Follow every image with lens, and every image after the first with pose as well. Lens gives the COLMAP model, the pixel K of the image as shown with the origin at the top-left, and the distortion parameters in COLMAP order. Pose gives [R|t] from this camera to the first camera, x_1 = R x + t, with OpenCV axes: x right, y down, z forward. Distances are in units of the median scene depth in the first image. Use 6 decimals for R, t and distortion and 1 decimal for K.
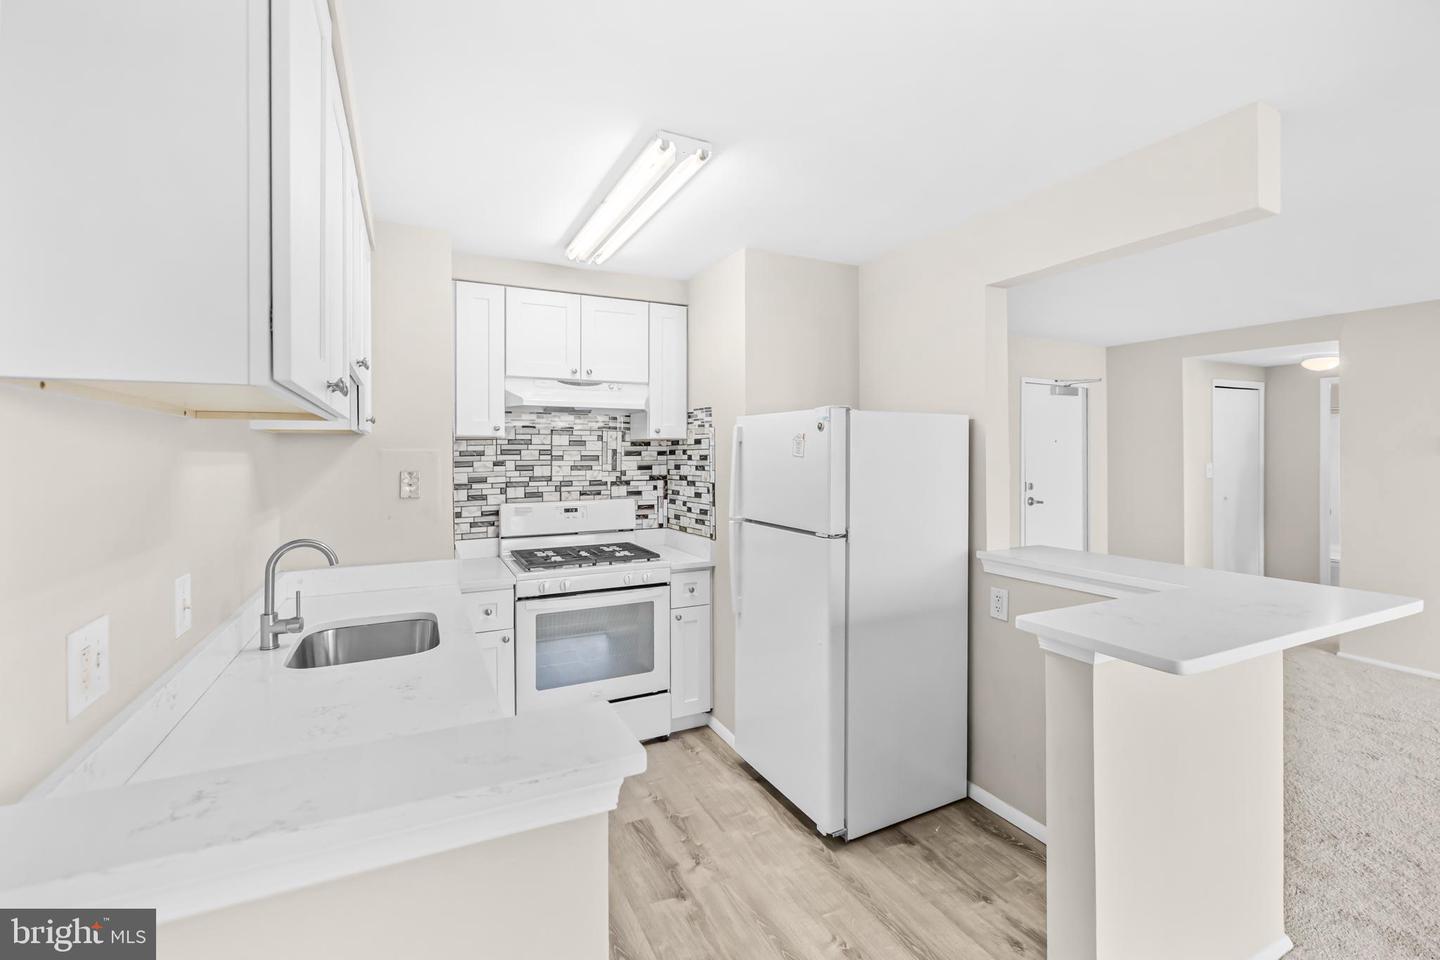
lens RADIAL K [[617.8, 0, 715.2], [0, 617.8, 450.9], [0, 0, 1]] dist [0.000438, 0.000018]
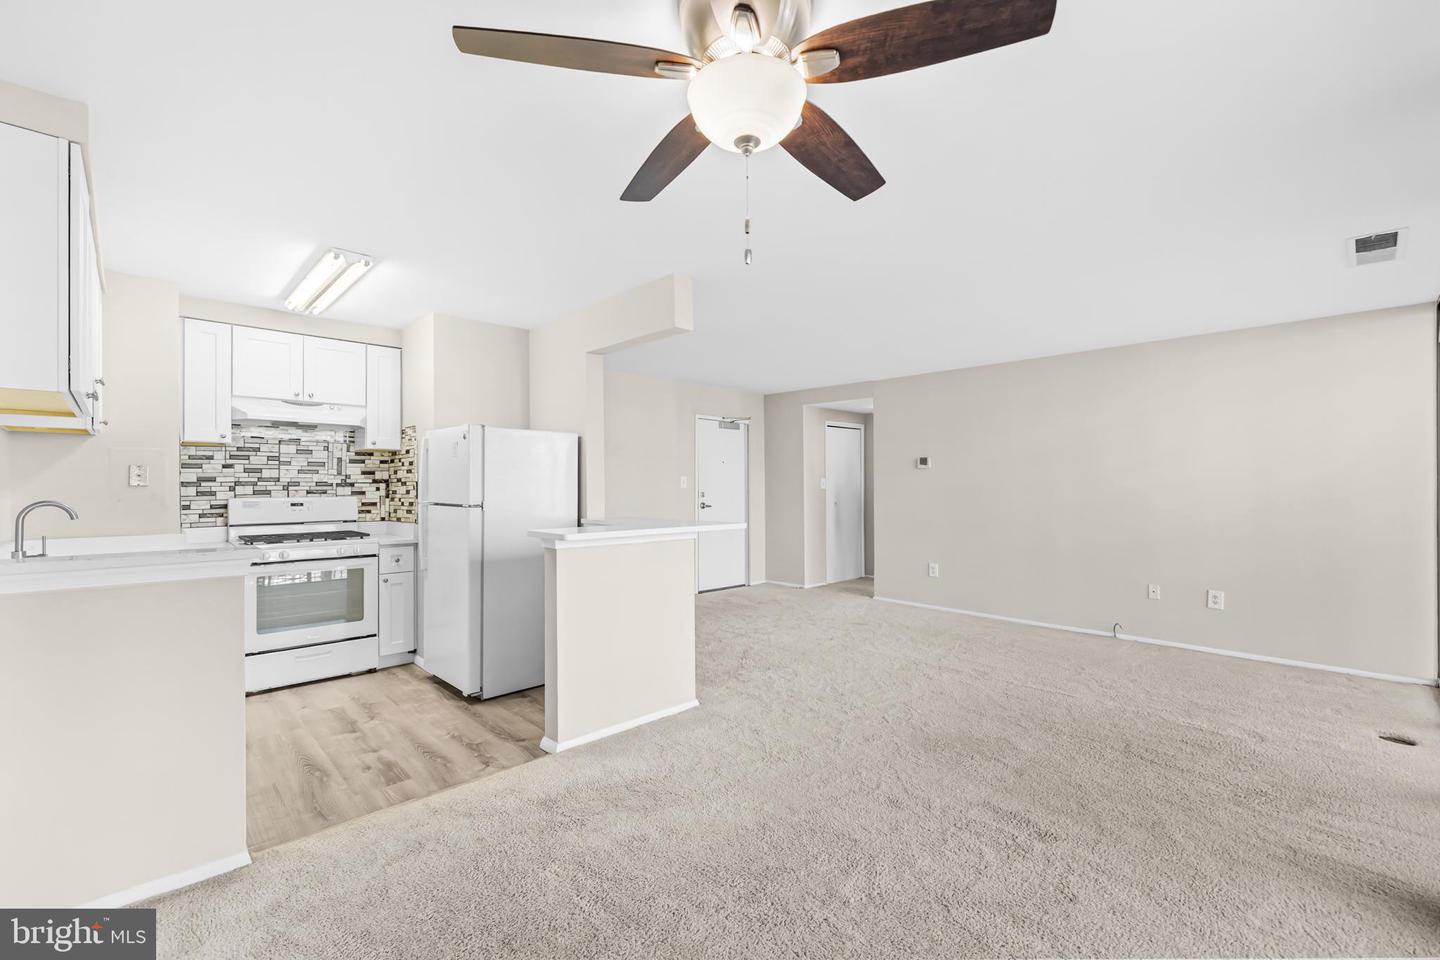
lens RADIAL K [[609.5, 0, 720.7], [0, 609.5, 483.8], [0, 0, 1]] dist [0.001407, 0.000014]
pose [[0.953054, 0.002445, 0.302791, 0.217845], [-0.001966, 0.999996, -0.001887, 0.055646], [-0.302795, 0.001203, 0.953055, -0.455647]]
